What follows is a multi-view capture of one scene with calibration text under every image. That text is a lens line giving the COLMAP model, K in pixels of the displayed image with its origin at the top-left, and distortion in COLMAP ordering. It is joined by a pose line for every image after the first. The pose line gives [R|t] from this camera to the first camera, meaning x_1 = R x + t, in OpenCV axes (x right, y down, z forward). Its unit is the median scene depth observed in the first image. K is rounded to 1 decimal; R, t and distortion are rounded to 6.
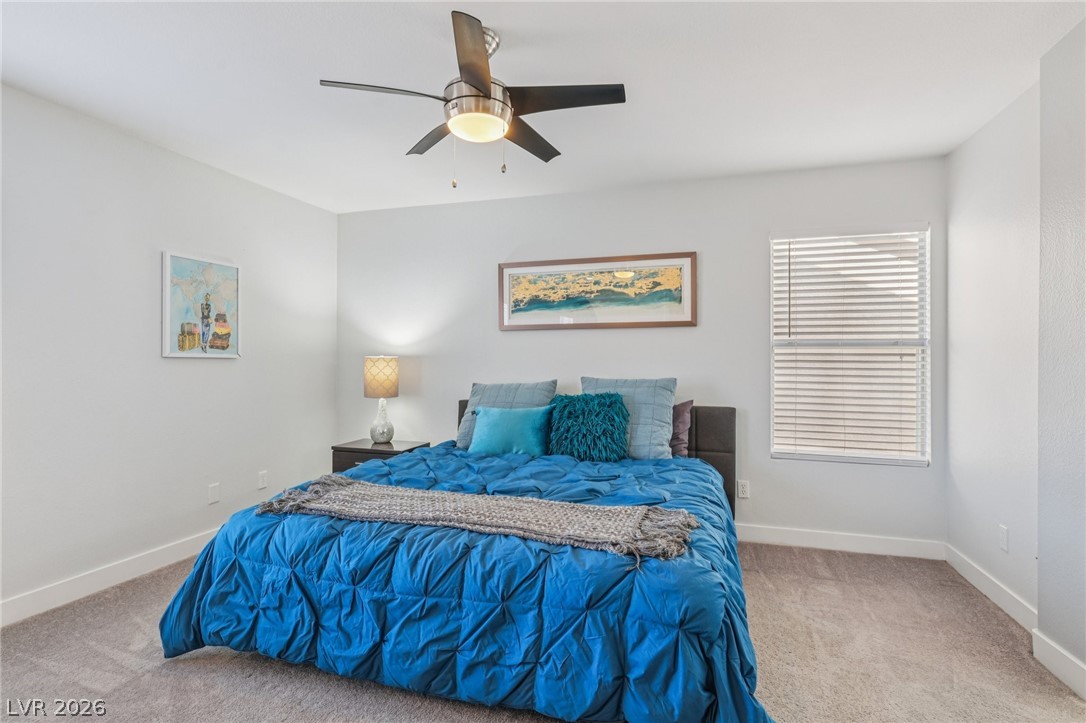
lens RADIAL K [[535.1, 0, 543.0], [0, 535.1, 361.5], [0, 0, 1]] dist [0.004205, 0.000715]
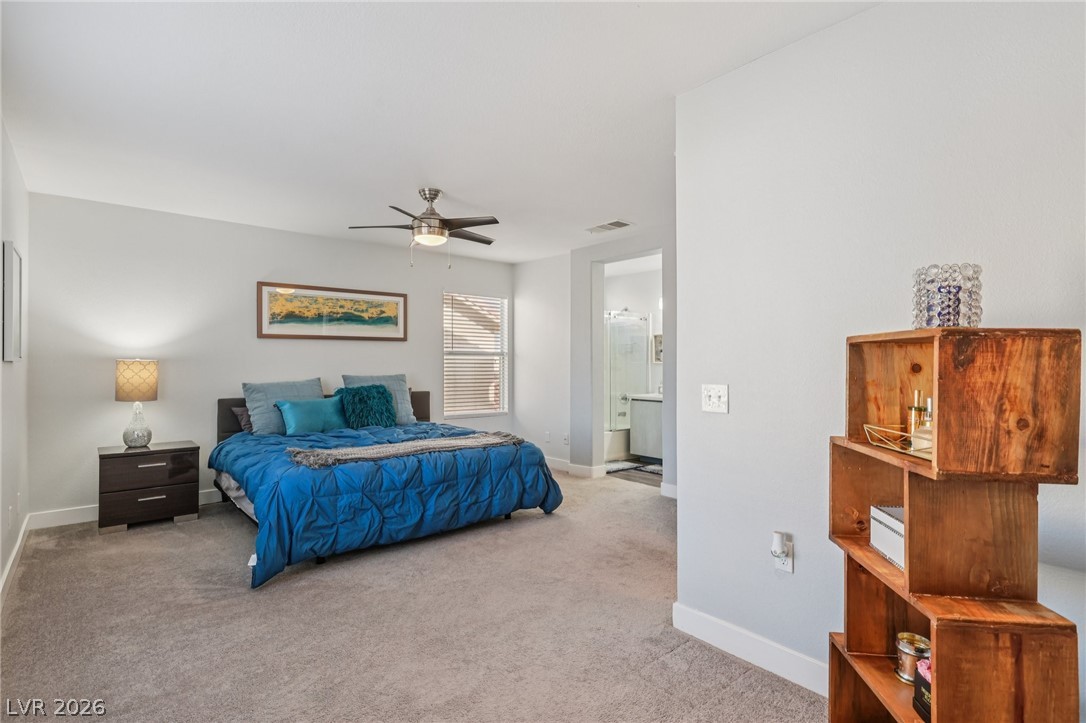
lens RADIAL K [[535.1, 0, 543.0], [0, 535.1, 361.5], [0, 0, 1]] dist [0.004205, 0.000715]
pose [[0.534207, -0.000884, 0.845353, -0.820607], [-0.000546, 0.999999, 0.001390, -0.008200], [-0.845353, -0.001204, 0.534206, -0.182888]]
